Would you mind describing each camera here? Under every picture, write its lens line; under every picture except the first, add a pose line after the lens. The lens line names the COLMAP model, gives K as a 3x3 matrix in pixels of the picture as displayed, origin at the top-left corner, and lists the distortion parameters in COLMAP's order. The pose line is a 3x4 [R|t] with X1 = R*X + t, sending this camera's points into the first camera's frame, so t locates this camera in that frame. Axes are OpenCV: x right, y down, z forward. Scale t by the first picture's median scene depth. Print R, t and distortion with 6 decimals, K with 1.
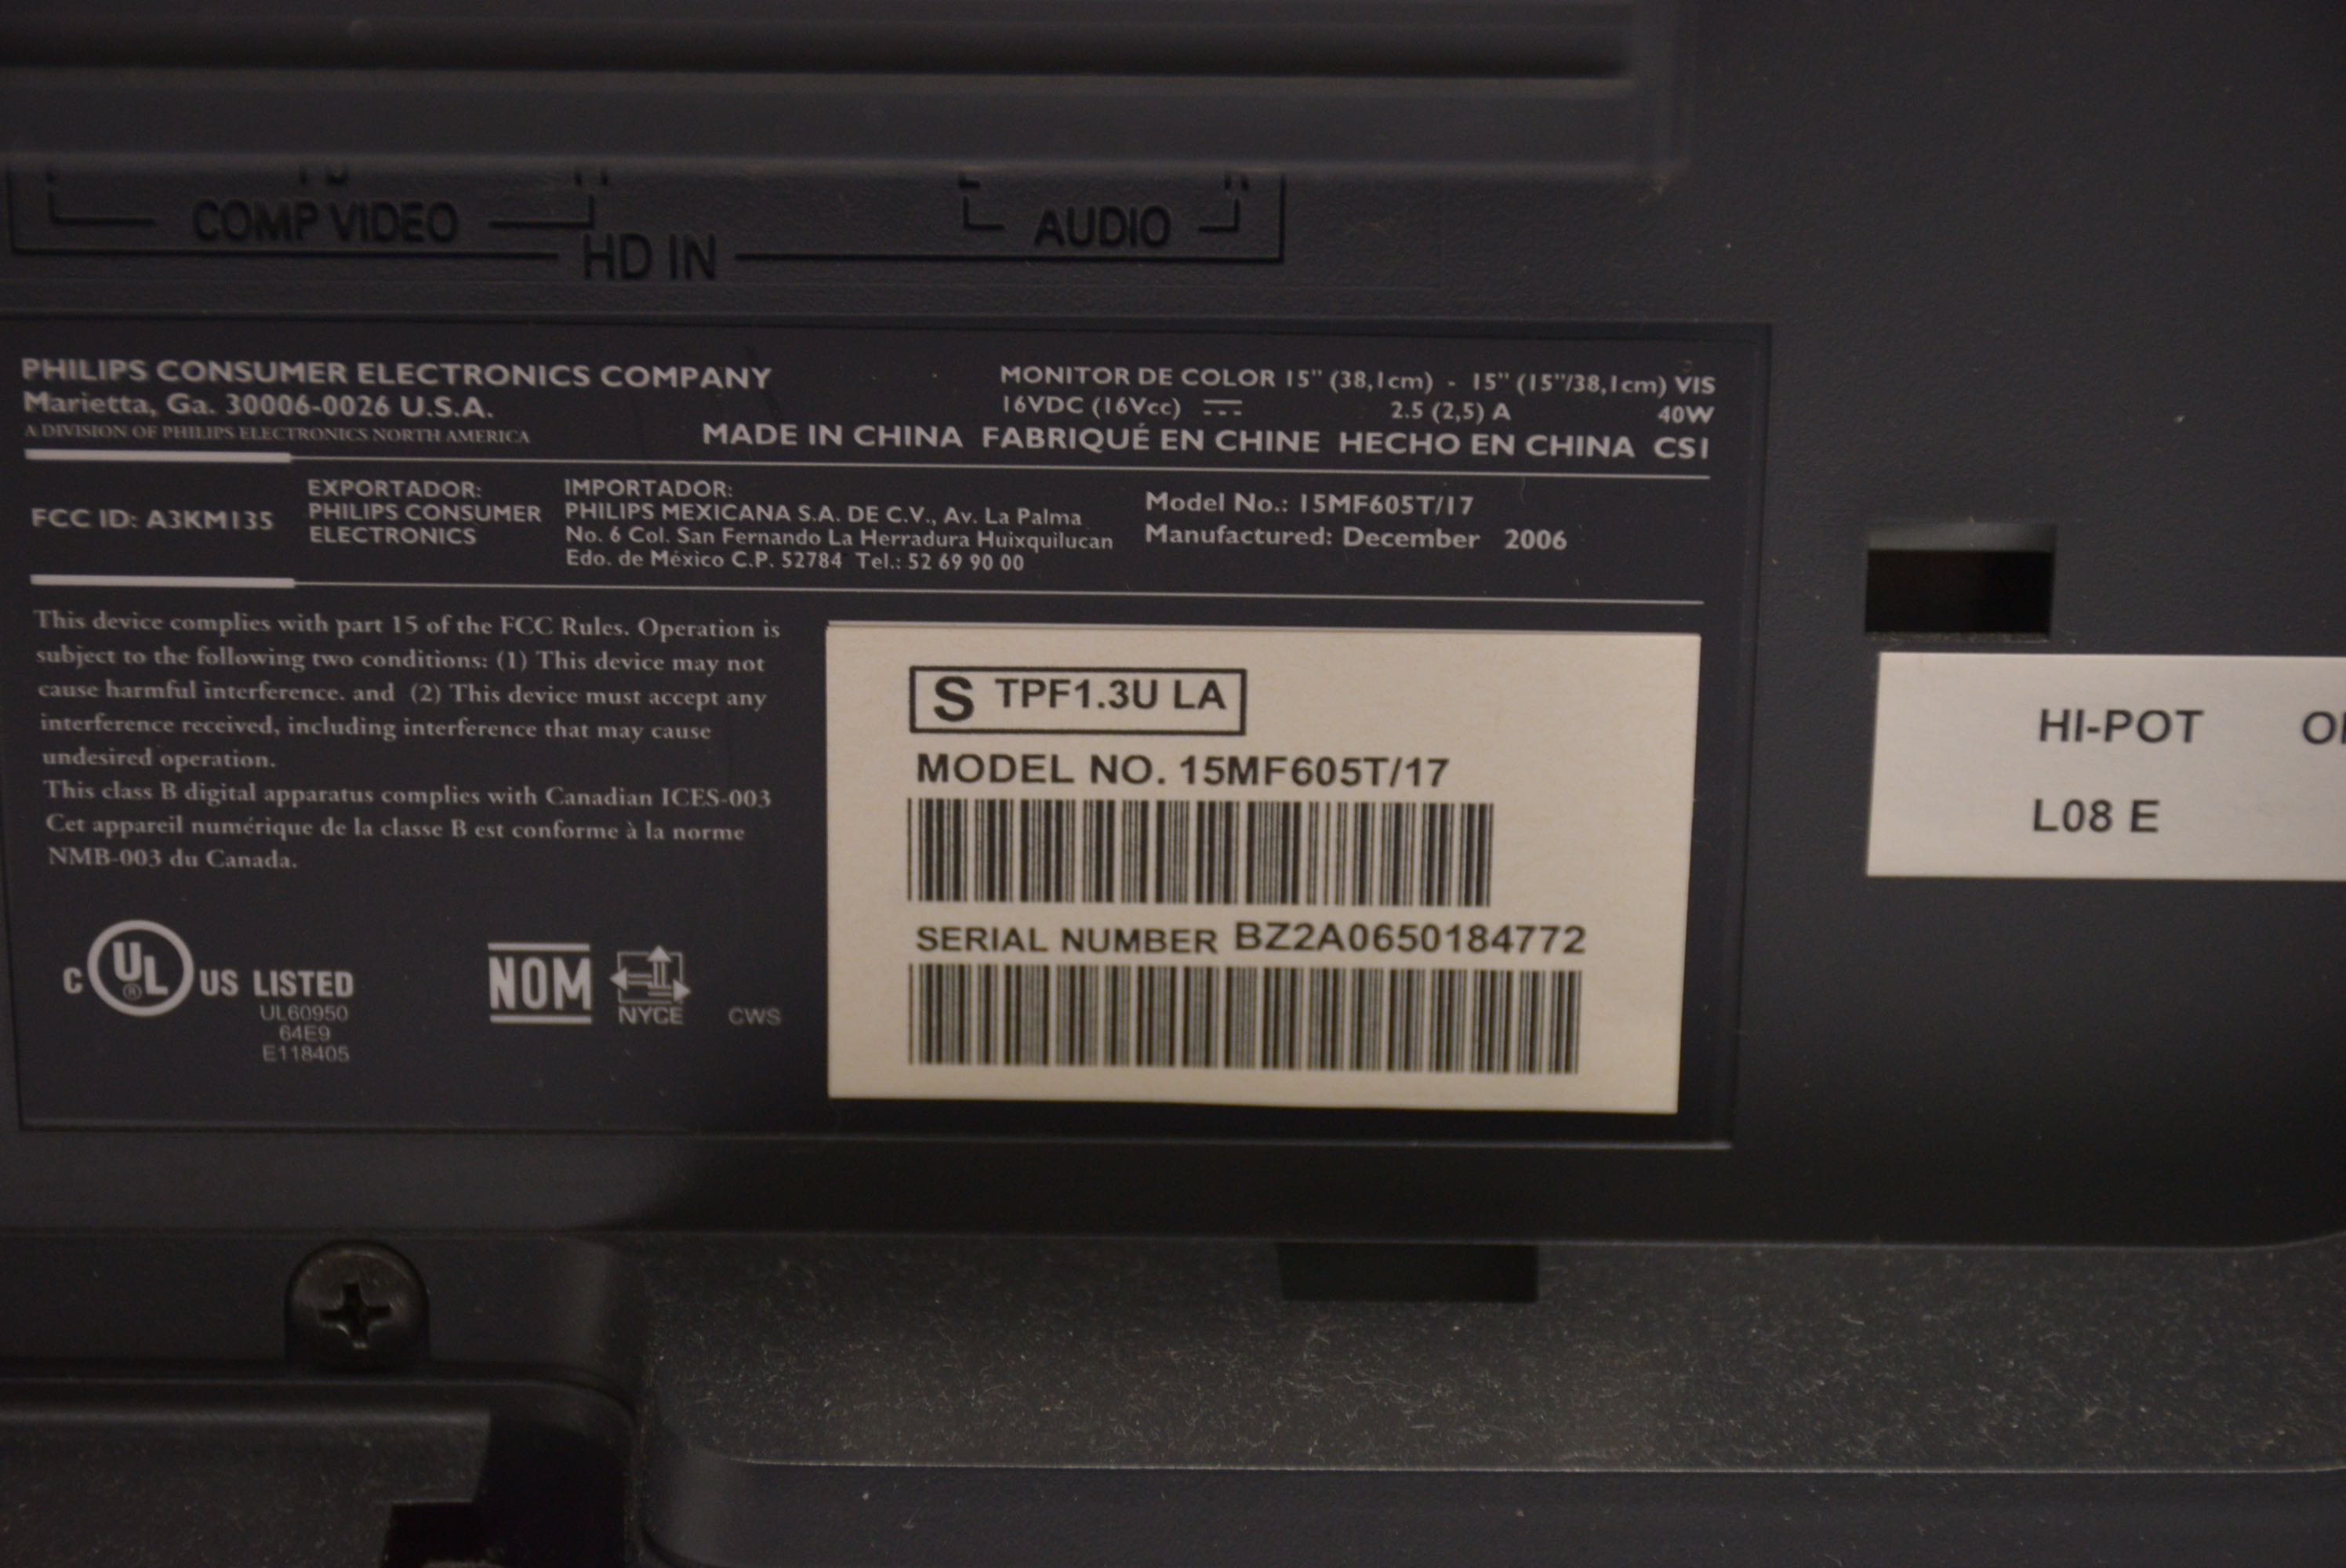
lens RADIAL K [[7496.5, 0, 1172.3], [0, 7496.5, 783.8], [0, 0, 1]] dist [-0.176557, 0.000000]
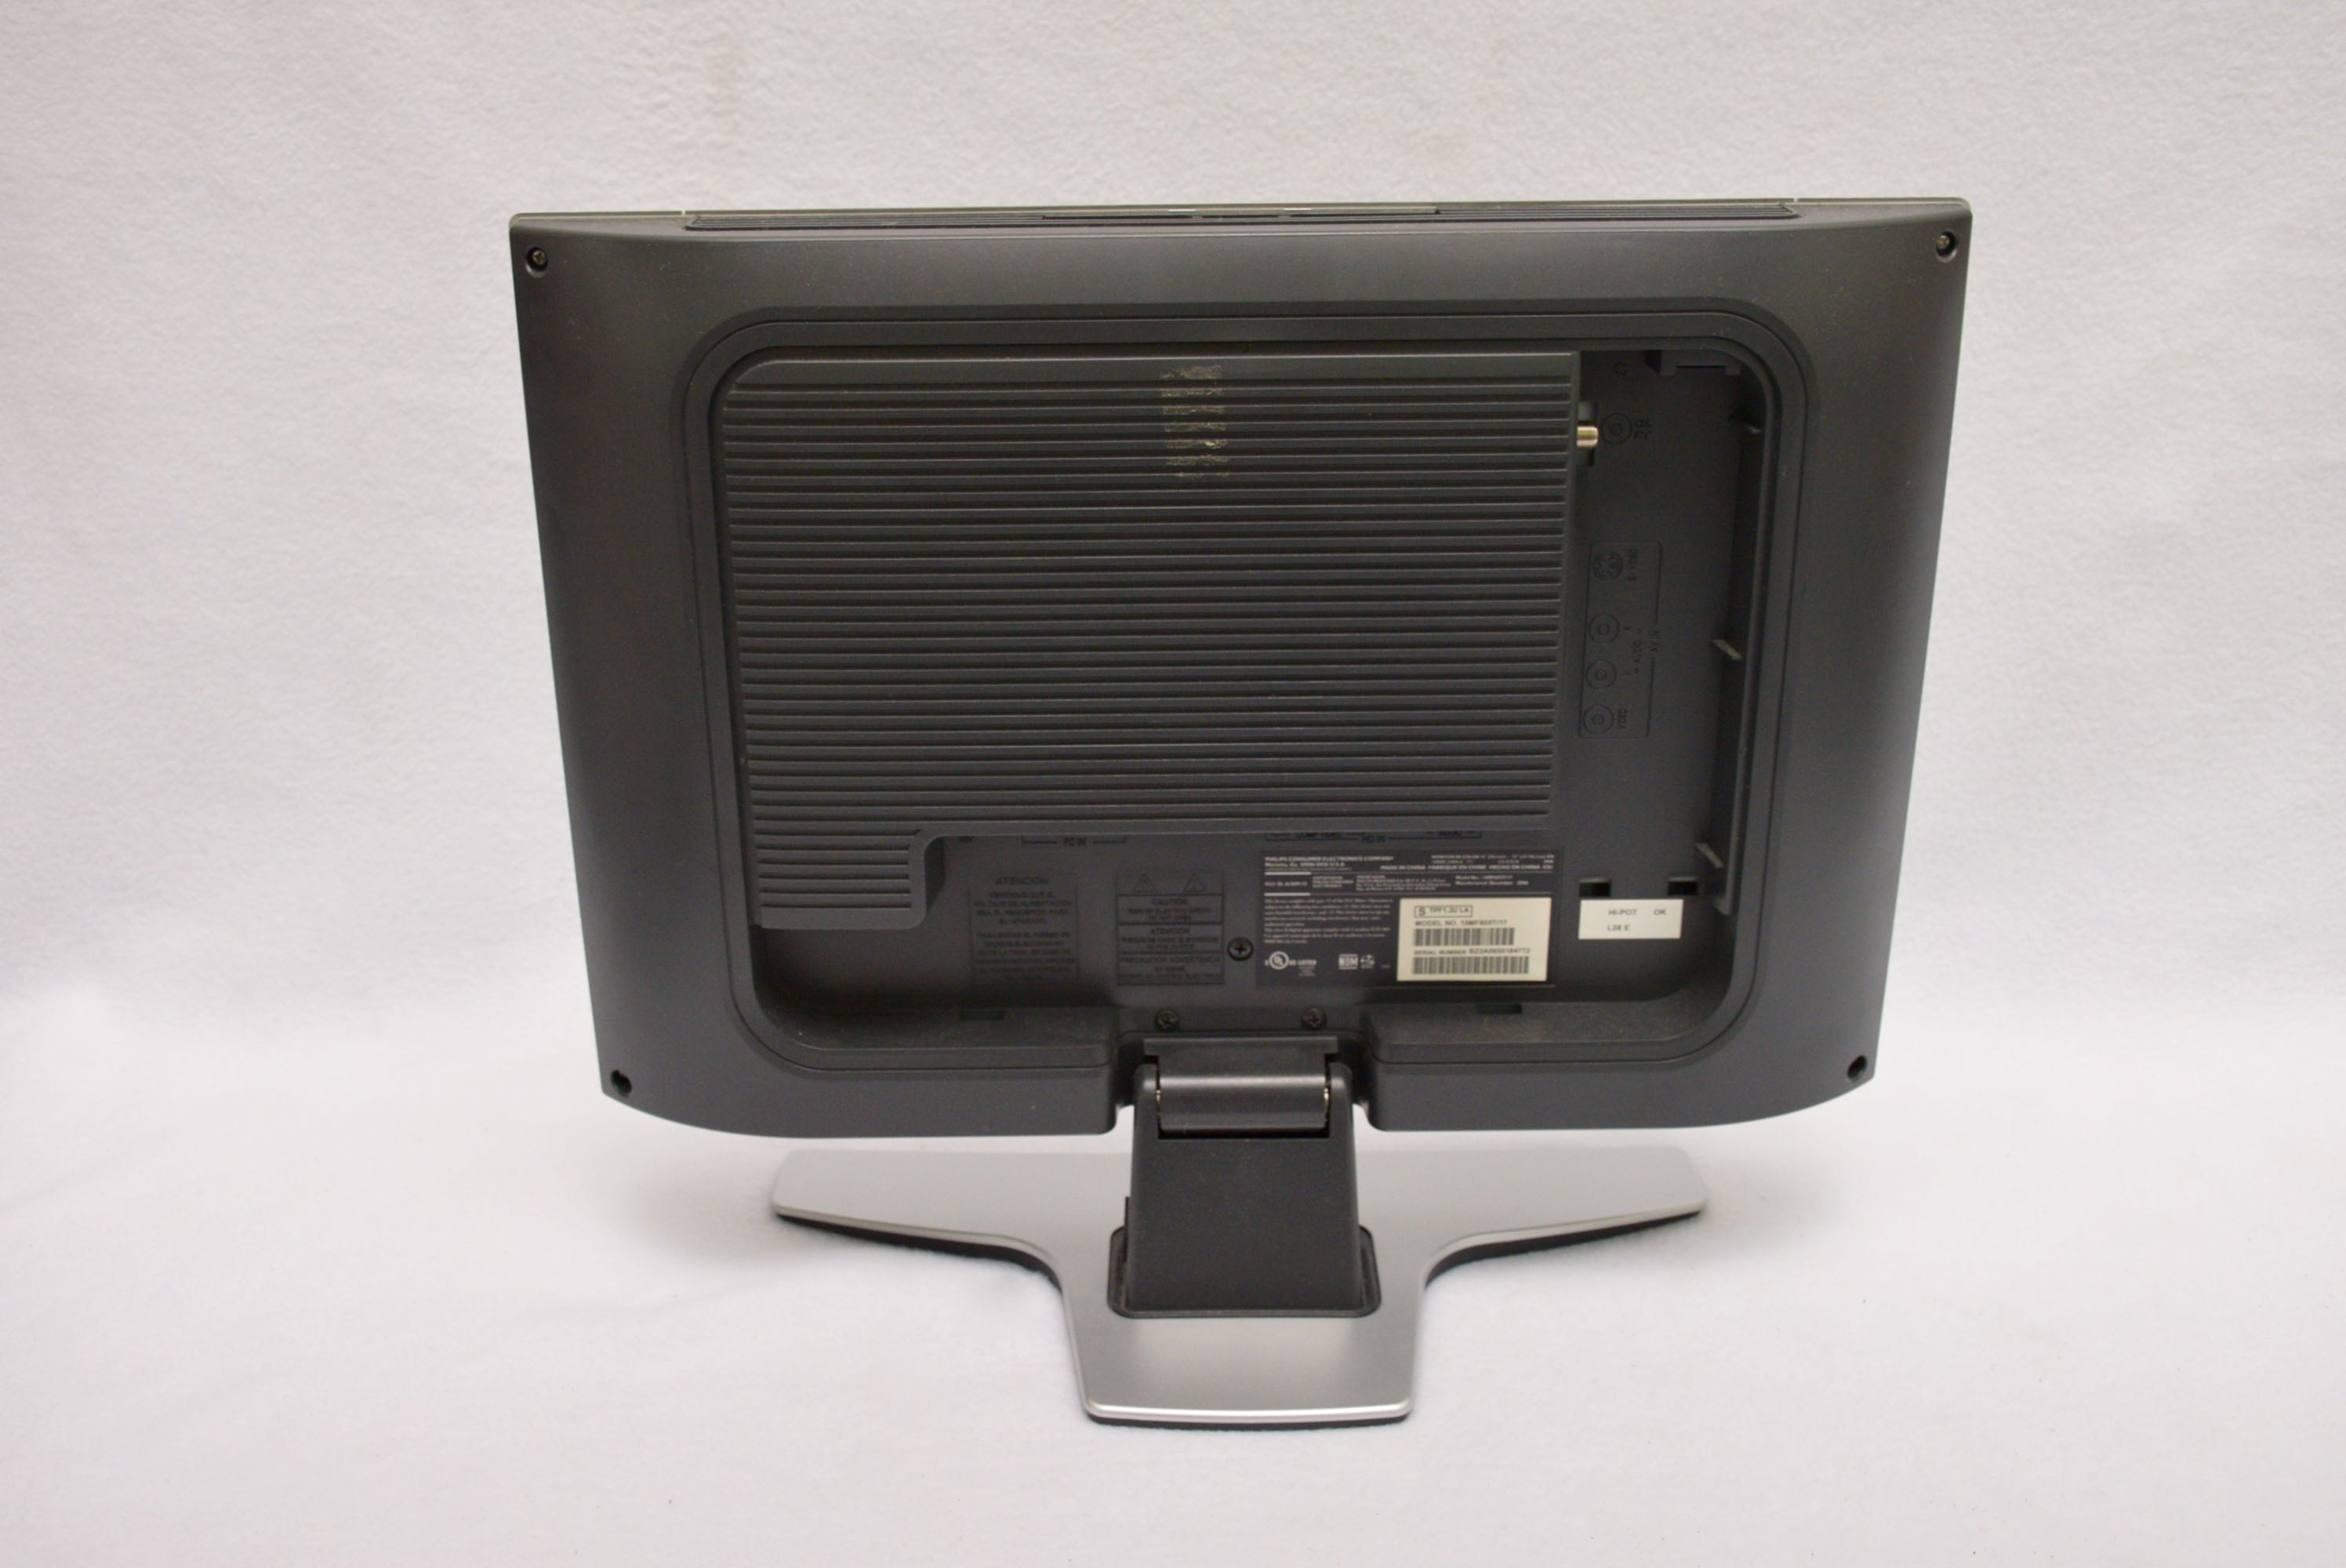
lens RADIAL K [[2200.3, 0, 1163.1], [0, 2200.3, 789.5], [0, 0, 1]] dist [0.010256, 0.000000]
pose [[0.999312, -0.021237, -0.030412, -0.175148], [0.019797, 0.998705, -0.046876, -0.029725], [0.031368, 0.046241, 0.998438, -0.718807]]
